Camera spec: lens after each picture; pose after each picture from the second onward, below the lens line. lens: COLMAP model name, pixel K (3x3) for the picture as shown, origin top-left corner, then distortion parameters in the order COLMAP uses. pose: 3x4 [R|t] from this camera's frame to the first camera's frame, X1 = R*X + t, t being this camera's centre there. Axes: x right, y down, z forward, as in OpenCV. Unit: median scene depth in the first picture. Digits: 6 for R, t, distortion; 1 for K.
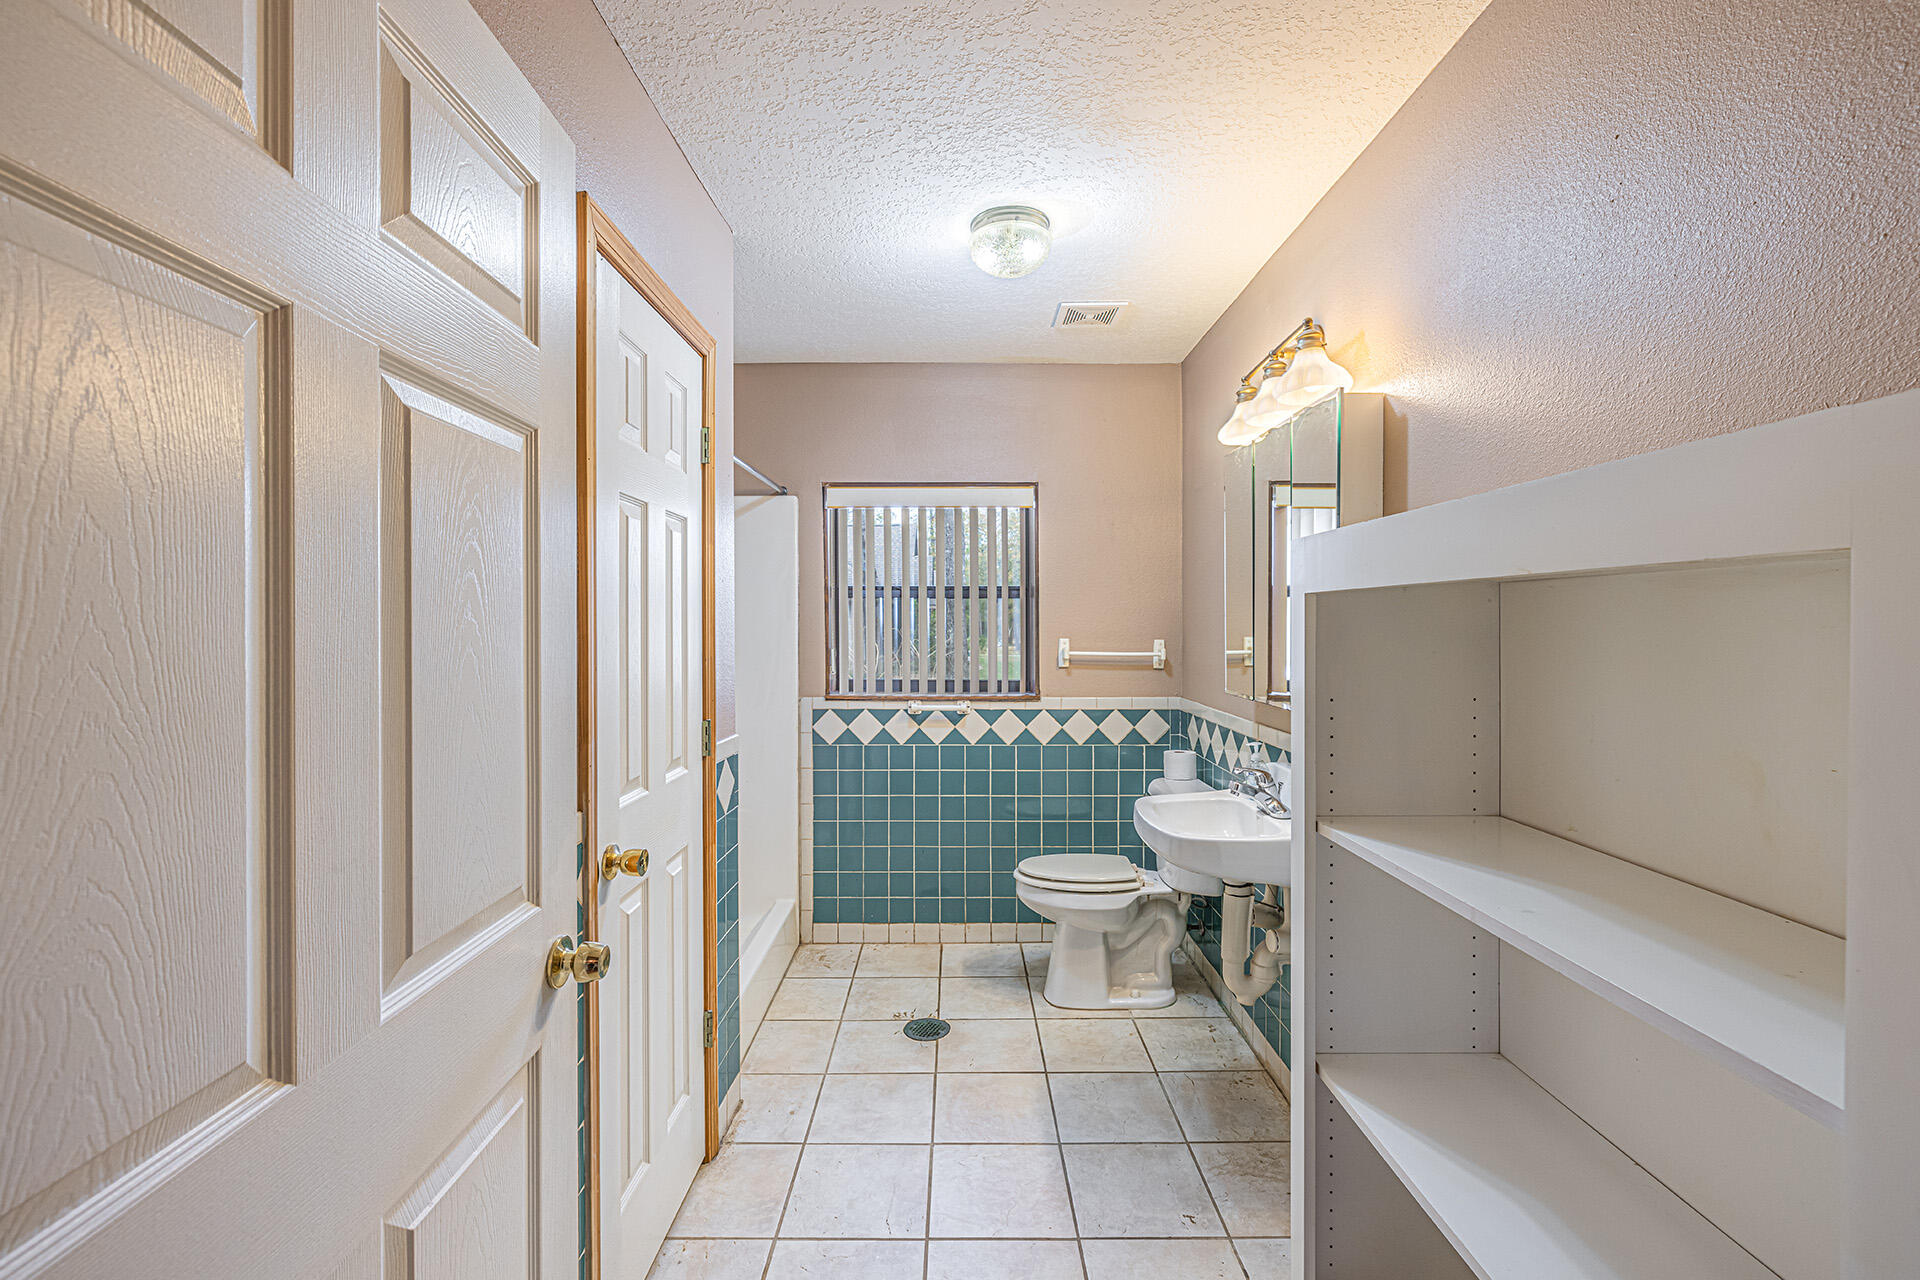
lens RADIAL K [[824.8, 0, 960.8], [0, 824.8, 629.9], [0, 0, 1]] dist [0.001425, 0.000127]
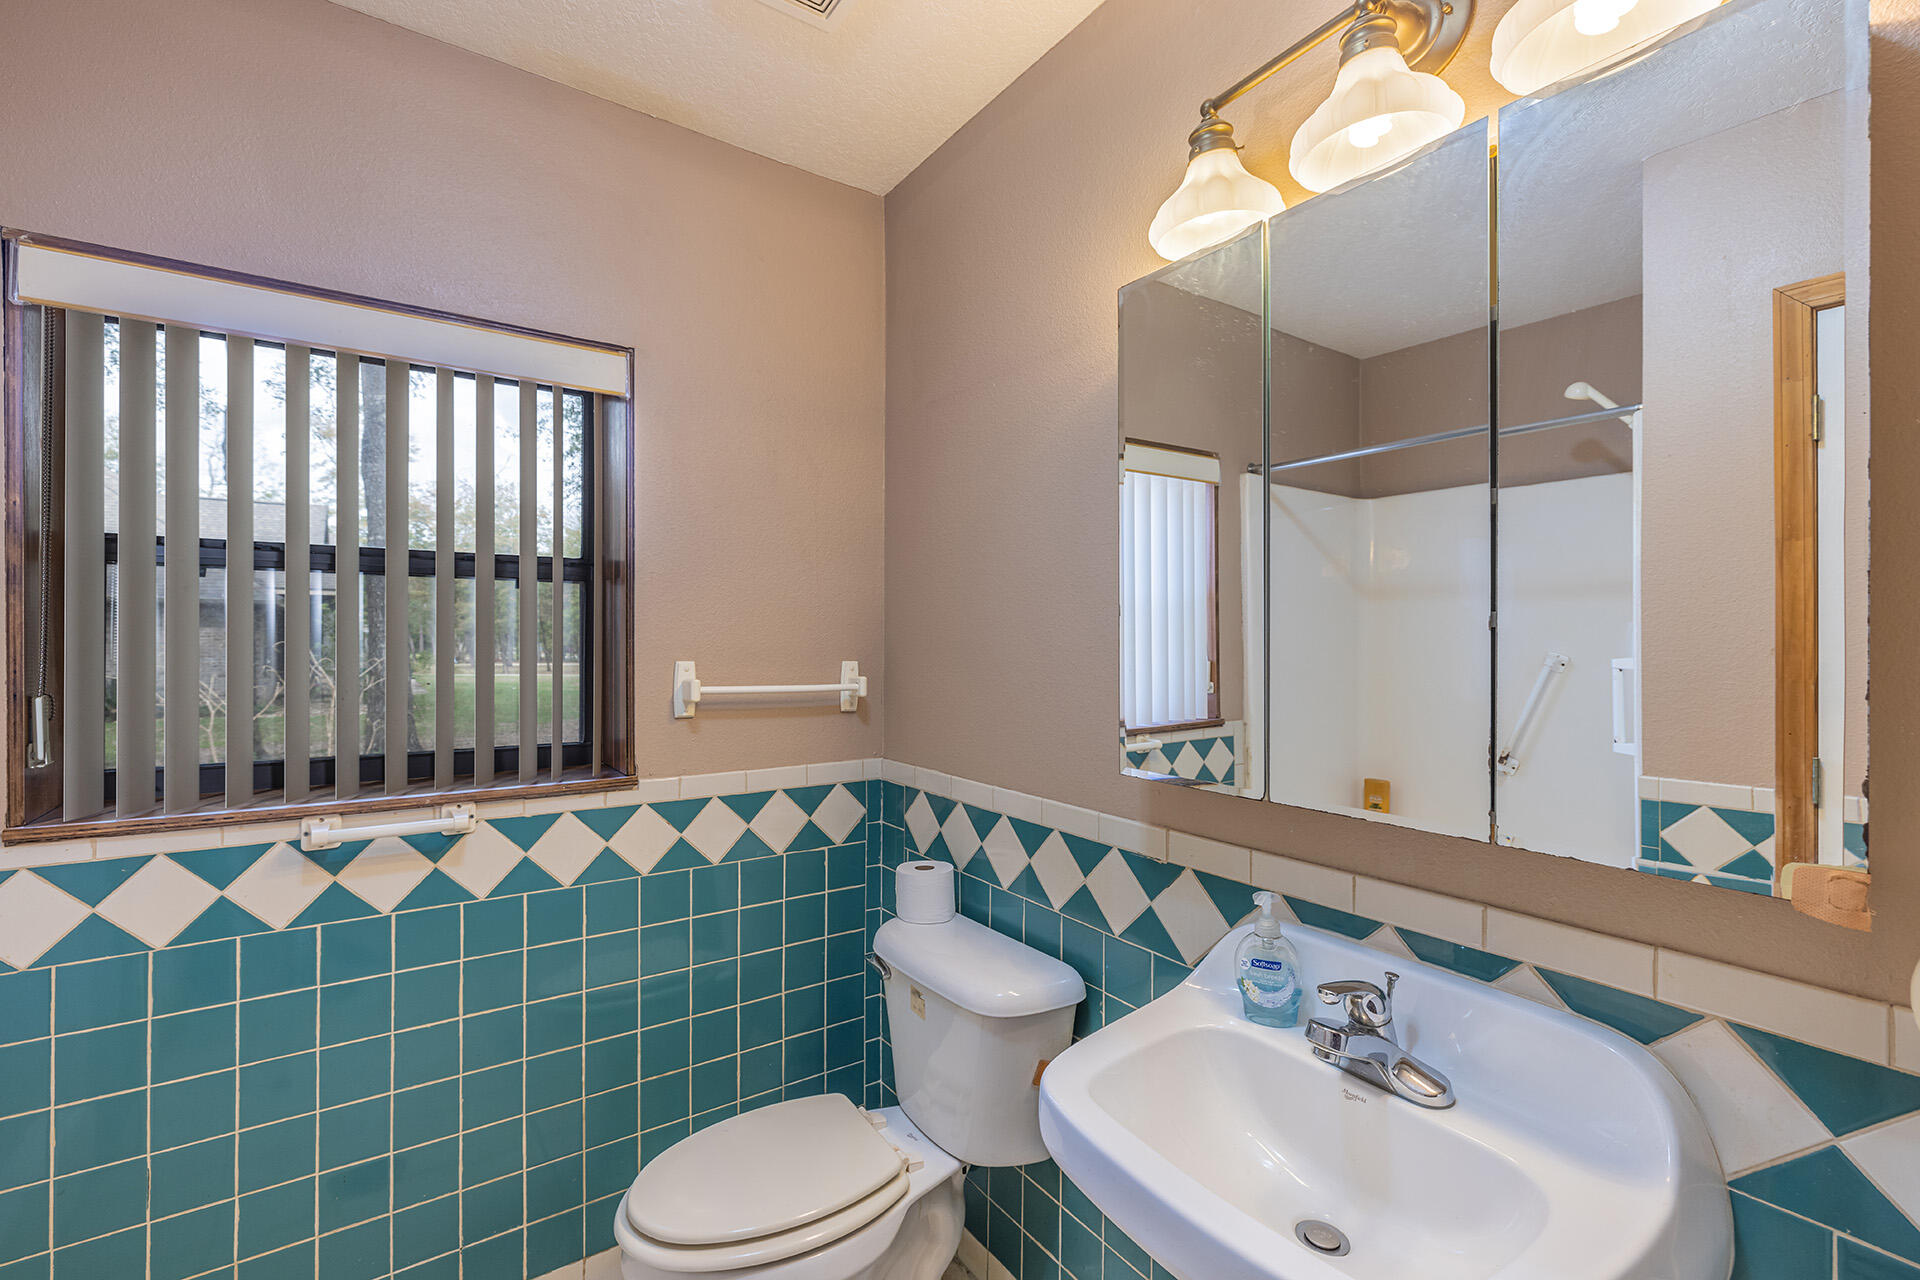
lens RADIAL K [[834.2, 0, 950.4], [0, 834.2, 639.3], [0, 0, 1]] dist [-0.002049, -0.000219]
pose [[0.833125, 0.003753, 0.553072, -0.024297], [-0.001597, 0.999989, -0.004380, -0.001303], [-0.553083, 0.002766, 0.833122, 0.478311]]
